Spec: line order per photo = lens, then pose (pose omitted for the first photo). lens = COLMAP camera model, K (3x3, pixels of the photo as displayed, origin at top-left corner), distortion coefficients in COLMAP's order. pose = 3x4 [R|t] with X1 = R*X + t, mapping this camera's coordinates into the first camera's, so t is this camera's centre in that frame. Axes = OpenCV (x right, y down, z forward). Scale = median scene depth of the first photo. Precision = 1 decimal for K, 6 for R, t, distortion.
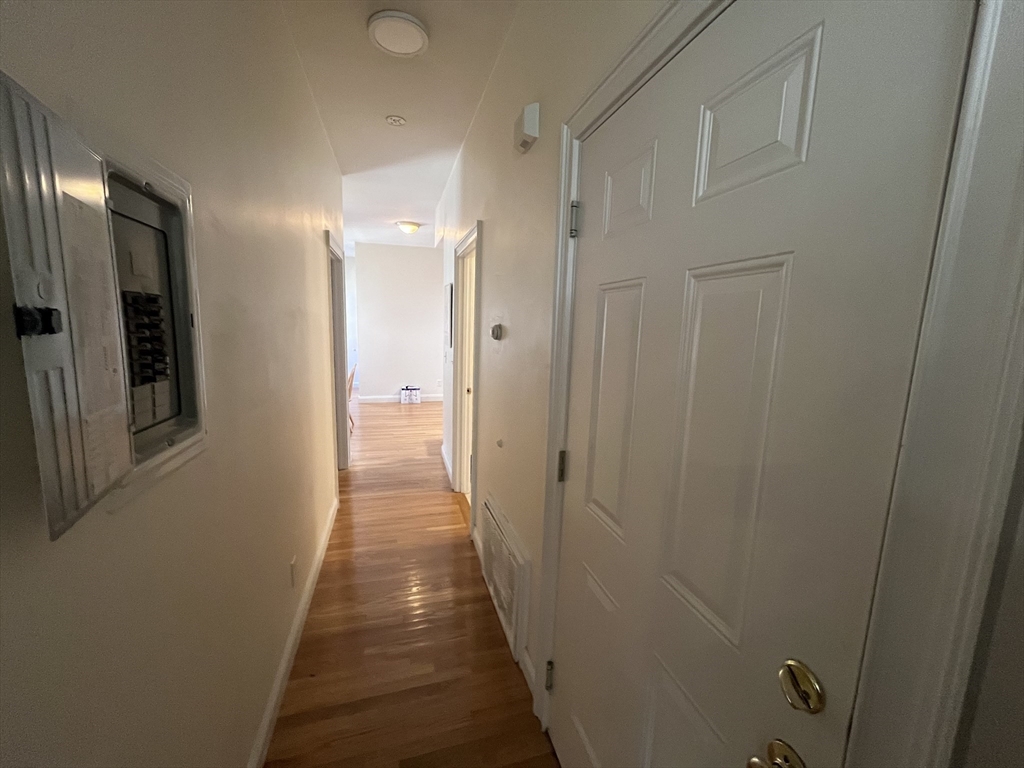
lens RADIAL K [[414.9, 0, 510.4], [0, 414.9, 383.3], [0, 0, 1]] dist [-0.002747, -0.000460]
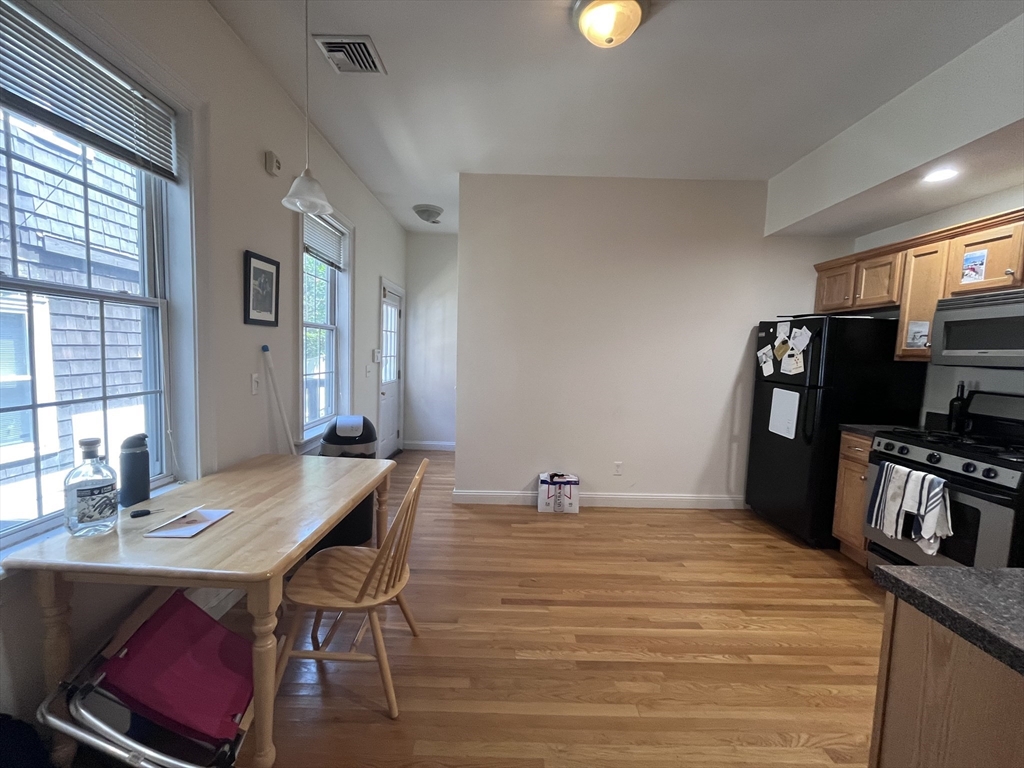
lens RADIAL K [[414.9, 0, 510.4], [0, 414.9, 383.3], [0, 0, 1]] dist [-0.002747, -0.000460]
pose [[0.963476, 0.041165, -0.264611, -0.177143], [-0.060310, 0.996085, -0.064634, -0.060492], [0.260914, 0.078232, 0.962187, 0.543376]]
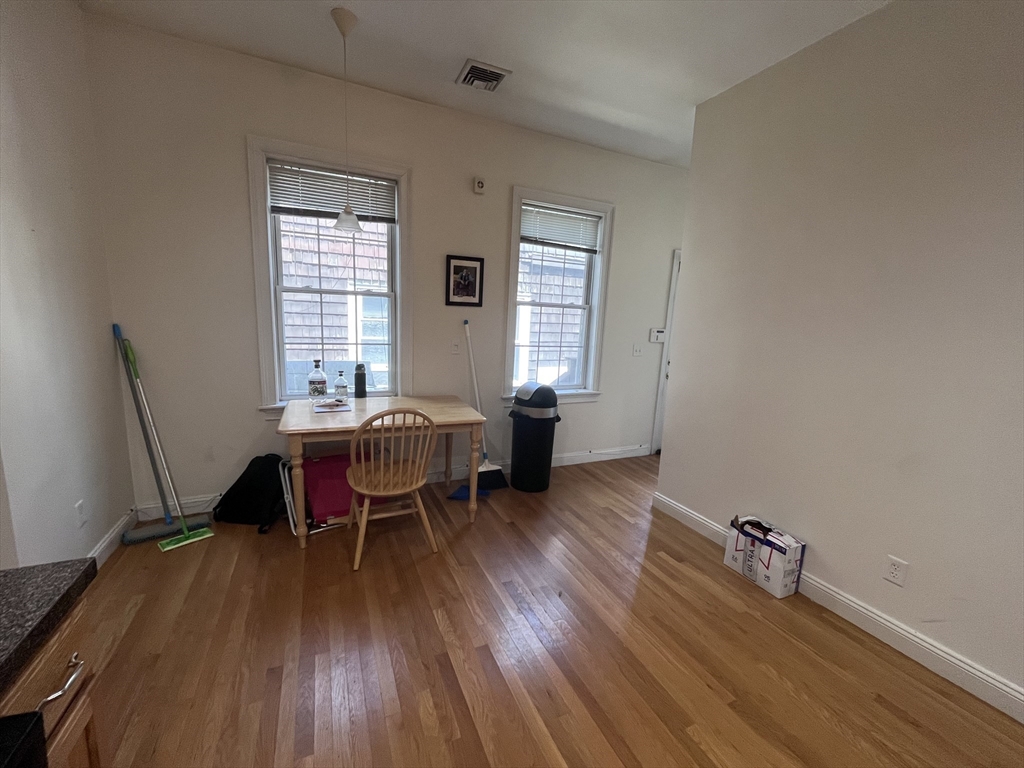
lens RADIAL K [[414.9, 0, 510.4], [0, 414.9, 383.3], [0, 0, 1]] dist [-0.002747, -0.000460]
pose [[0.153479, 0.161056, -0.974939, 0.002133], [-0.185666, 0.973756, 0.131632, -0.097759], [0.970553, 0.160811, 0.179353, 0.760814]]
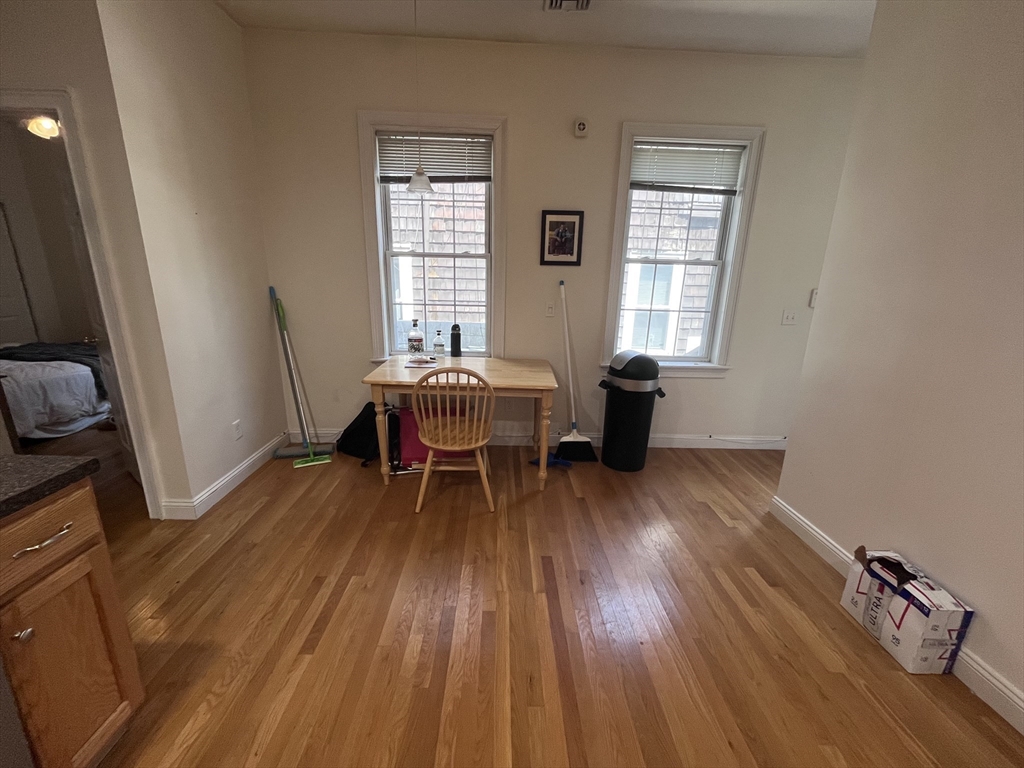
lens RADIAL K [[414.9, 0, 510.4], [0, 414.9, 383.3], [0, 0, 1]] dist [-0.002747, -0.000460]
pose [[-0.252274, 0.234881, -0.938717, -0.019052], [-0.166907, 0.944992, 0.281306, -0.107050], [0.953153, 0.227644, -0.199193, 0.837051]]
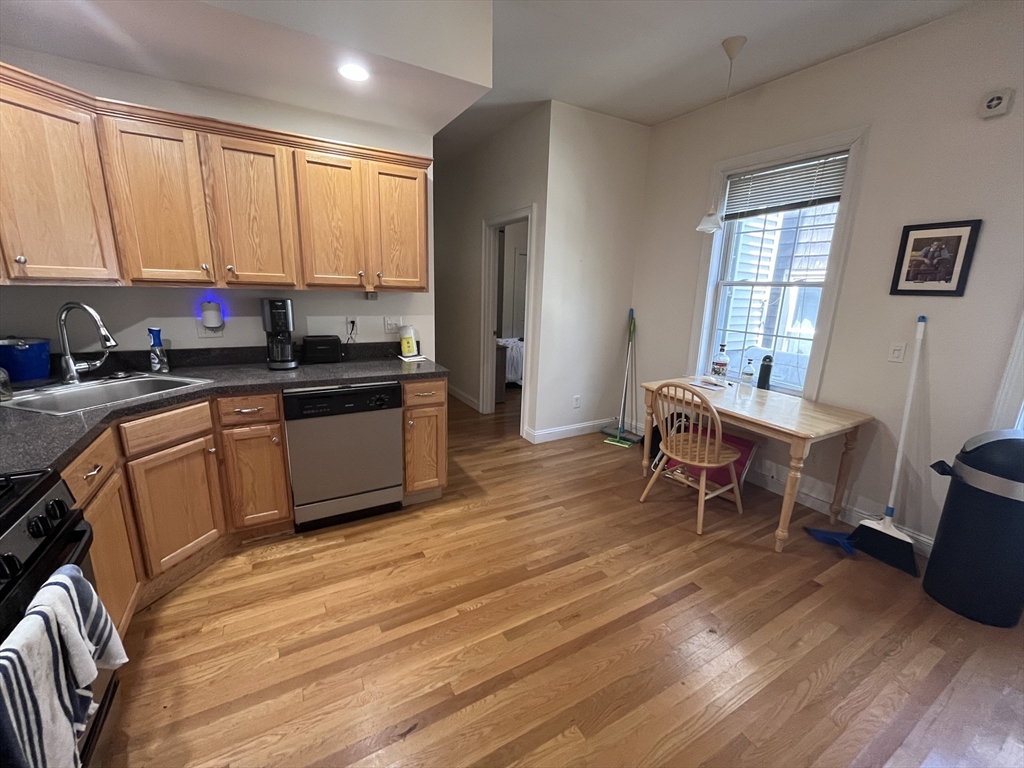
lens RADIAL K [[414.9, 0, 510.4], [0, 414.9, 383.3], [0, 0, 1]] dist [-0.002747, -0.000460]
pose [[-0.970378, 0.014404, -0.241160, -0.074202], [-0.075806, 0.929653, 0.360554, -0.135437], [0.229389, 0.368155, -0.901023, 0.996039]]
